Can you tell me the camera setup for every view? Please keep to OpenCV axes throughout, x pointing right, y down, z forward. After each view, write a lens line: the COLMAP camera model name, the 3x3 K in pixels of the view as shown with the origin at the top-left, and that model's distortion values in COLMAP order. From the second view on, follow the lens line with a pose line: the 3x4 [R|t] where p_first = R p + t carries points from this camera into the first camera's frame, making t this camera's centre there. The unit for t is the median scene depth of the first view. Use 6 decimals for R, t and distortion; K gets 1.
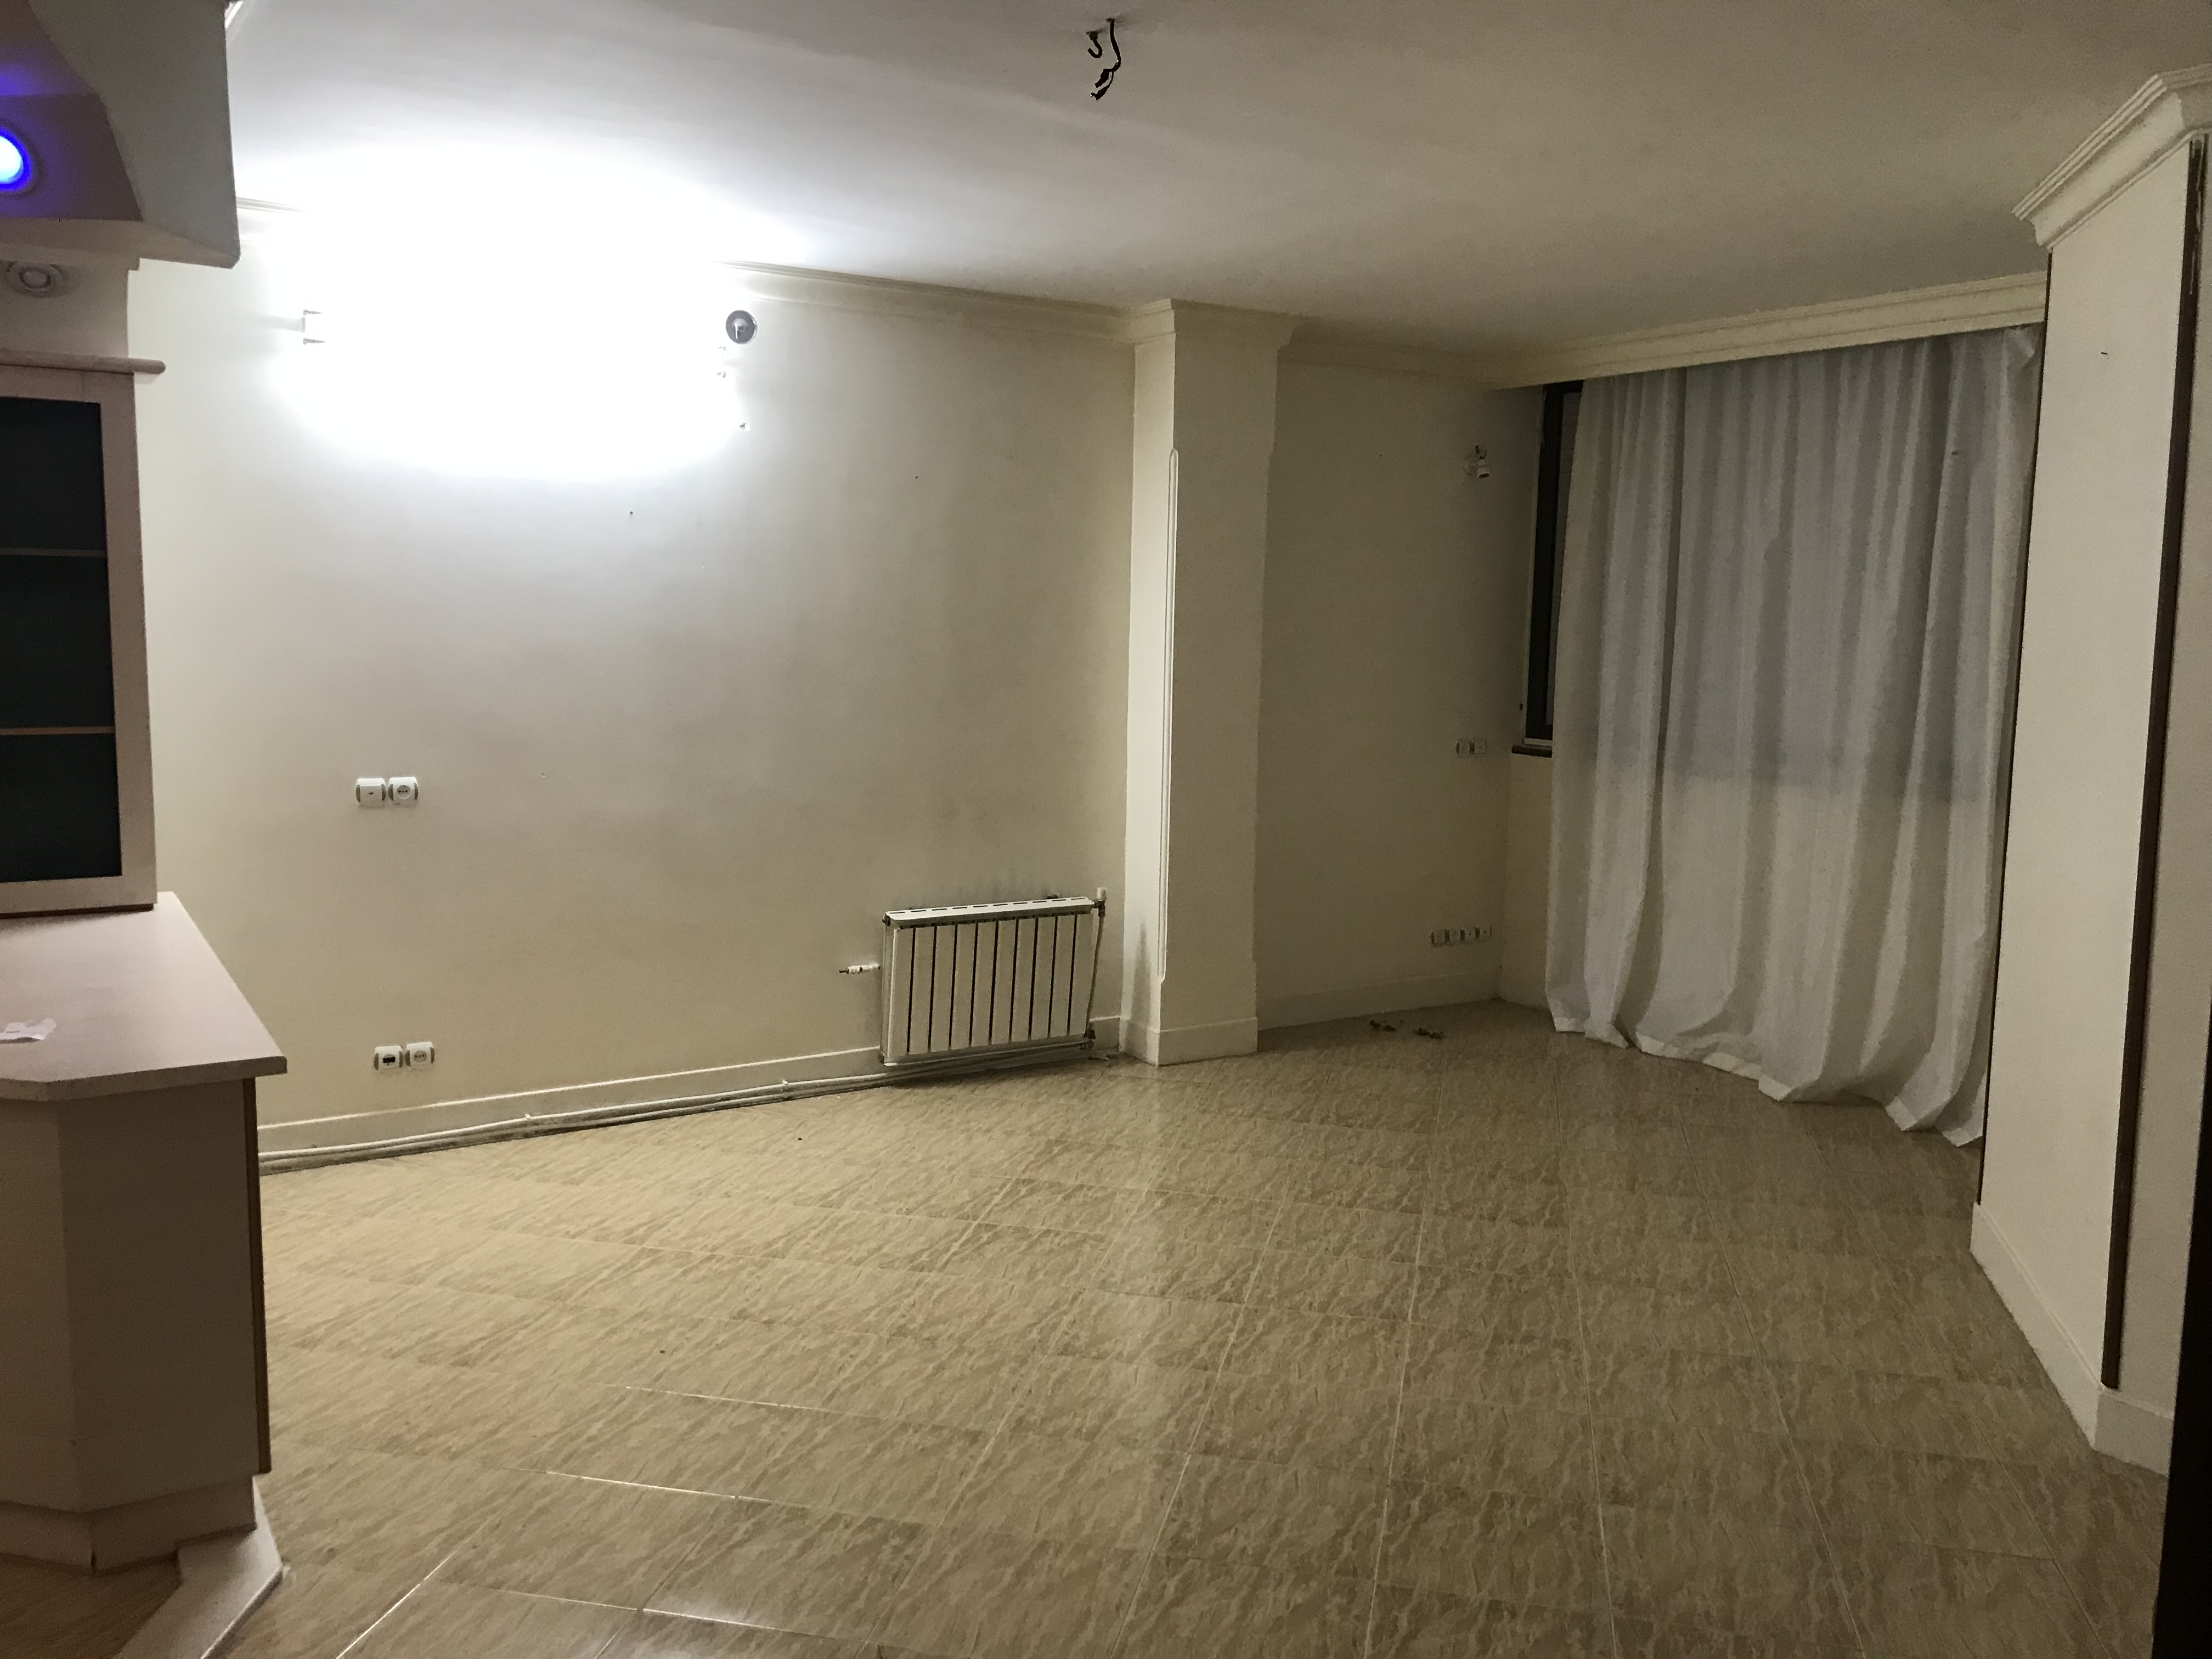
lens RADIAL K [[1829.2, 0, 1112.5], [0, 1829.2, 822.6], [0, 0, 1]] dist [-0.004440, 0.002269]
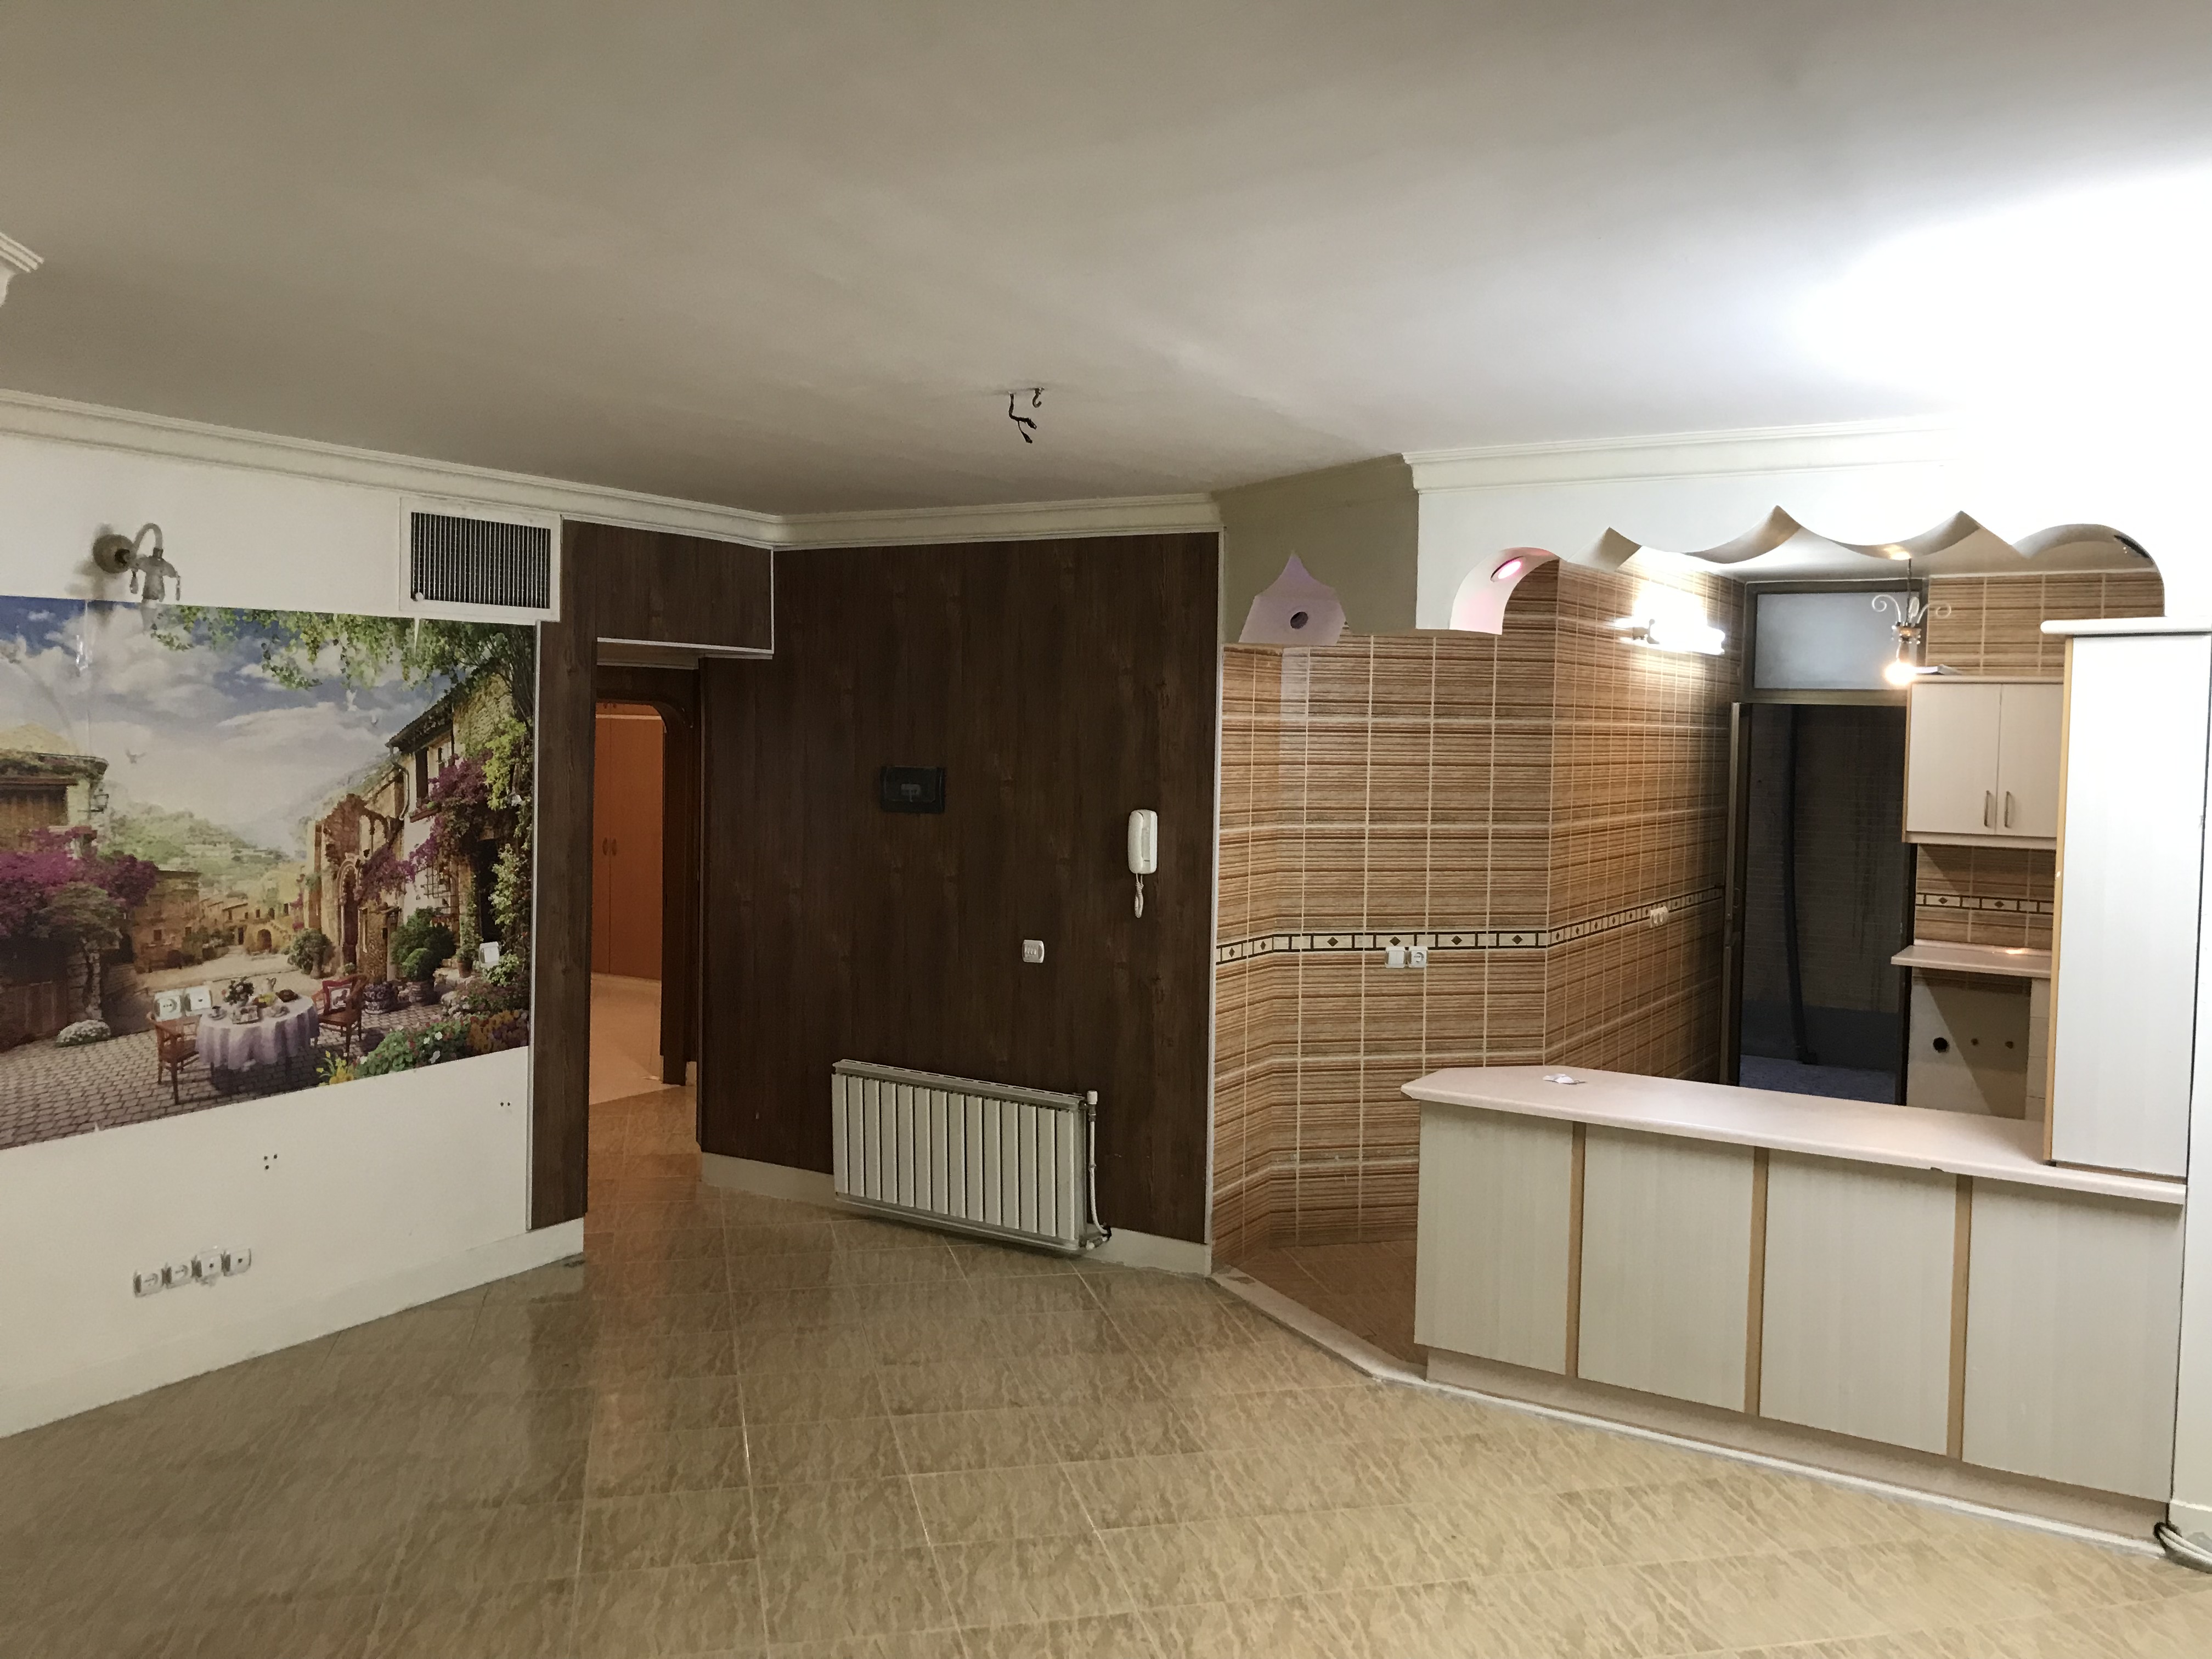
lens RADIAL K [[1829.2, 0, 1107.8], [0, 1829.2, 840.8], [0, 0, 1]] dist [-0.004440, 0.002269]
pose [[-0.901501, -0.005472, -0.432741, 0.428189], [-0.085903, 0.982287, 0.166535, -0.289251], [0.424165, 0.187305, -0.886003, 1.909214]]
